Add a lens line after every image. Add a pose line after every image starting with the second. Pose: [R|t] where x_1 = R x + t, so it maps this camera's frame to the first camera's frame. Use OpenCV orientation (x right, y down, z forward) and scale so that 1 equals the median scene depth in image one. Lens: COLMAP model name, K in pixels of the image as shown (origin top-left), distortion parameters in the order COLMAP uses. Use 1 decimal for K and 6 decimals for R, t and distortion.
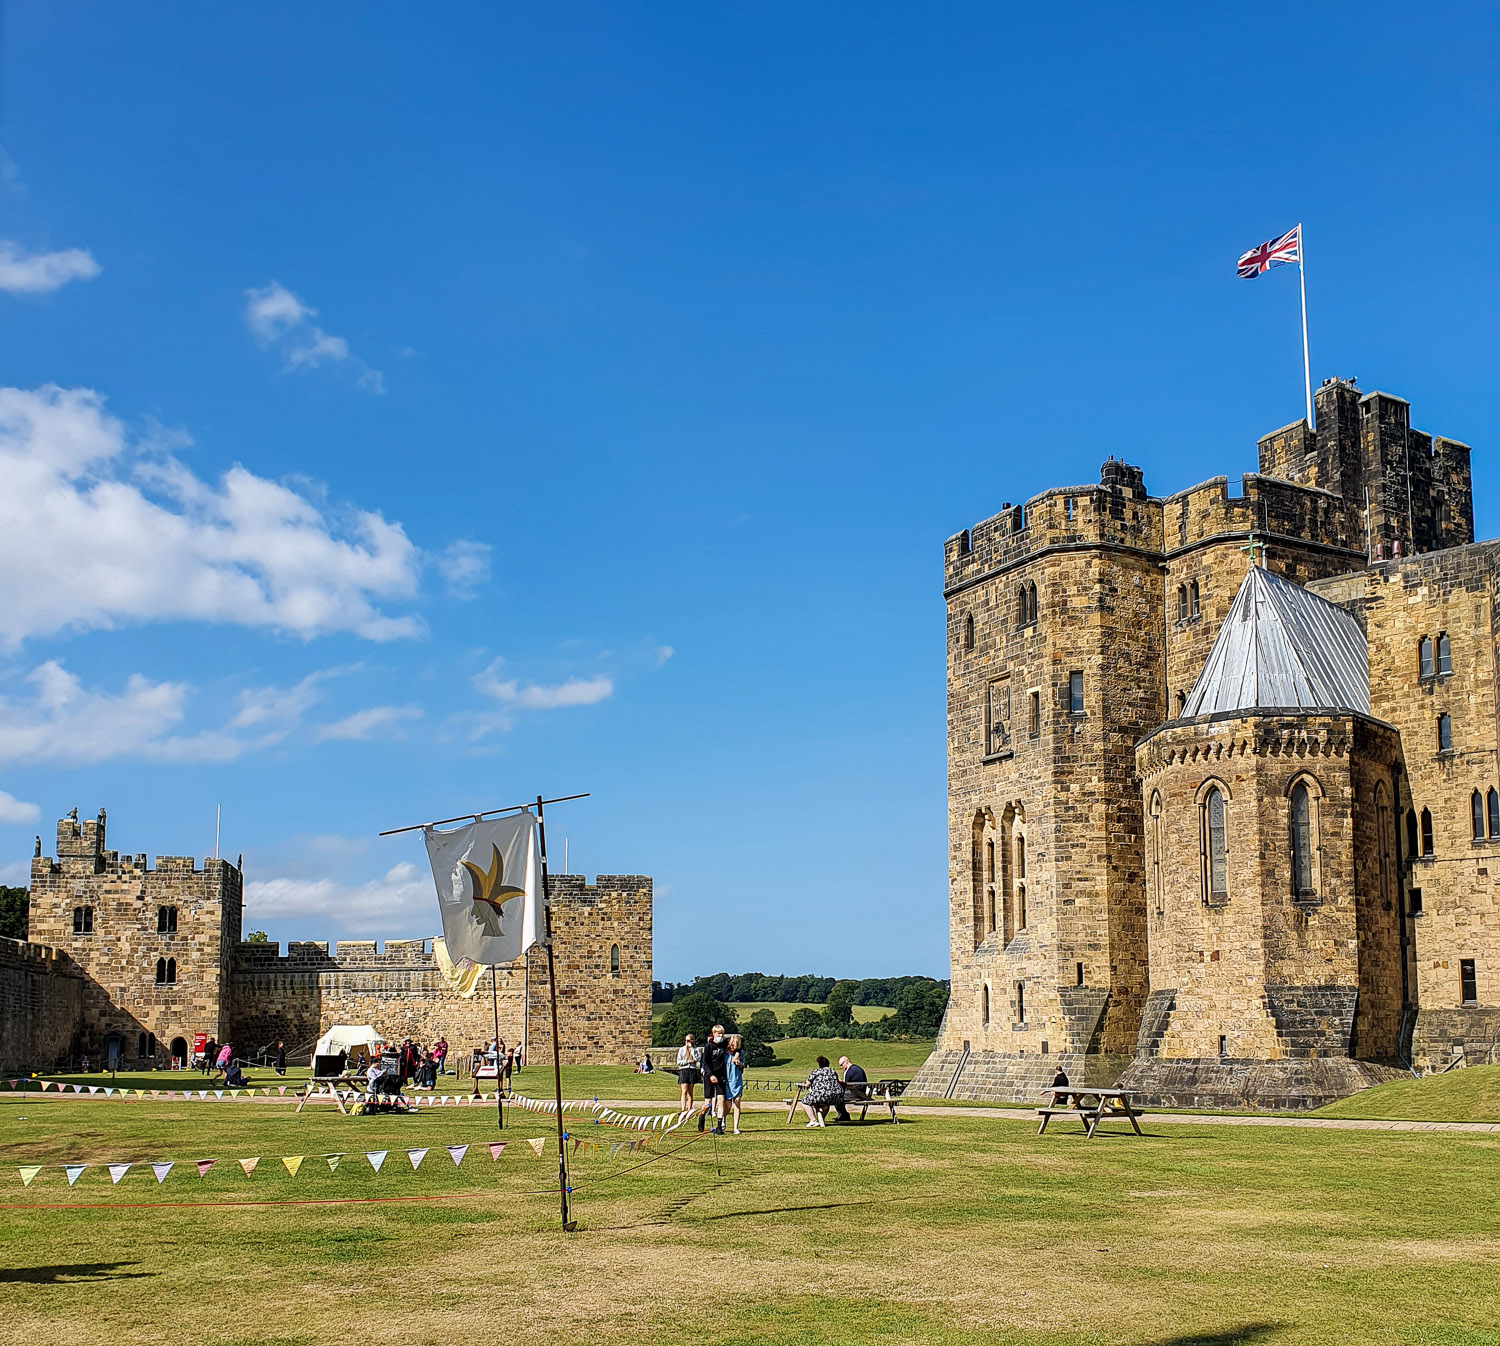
lens RADIAL K [[2301.7, 0, 749.9], [0, 2301.7, 673.2], [0, 0, 1]] dist [0.024094, 0.000000]
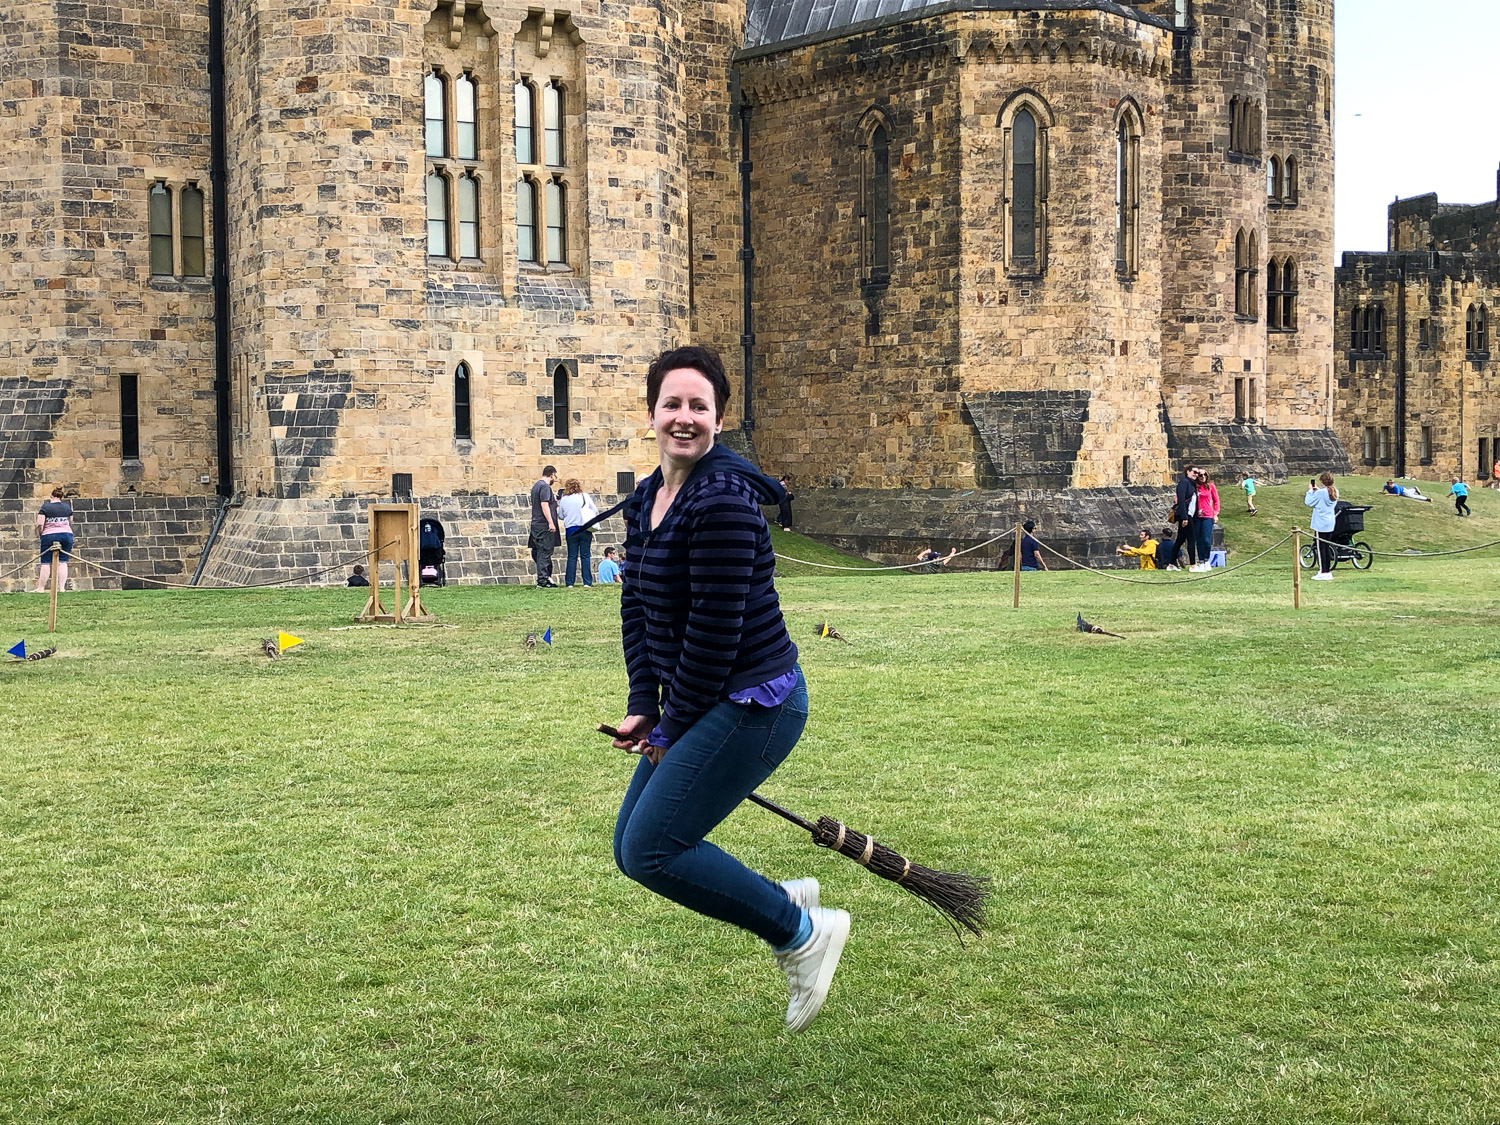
lens RADIAL K [[1834.1, 0, 750.0], [0, 1834.1, 561.9], [0, 0, 1]] dist [0.040157, 0.000000]
pose [[-0.121446, -0.049015, 0.991387, -0.314336], [-0.141930, 0.989374, 0.031529, 0.162691], [-0.982398, -0.136879, -0.127113, 1.022140]]
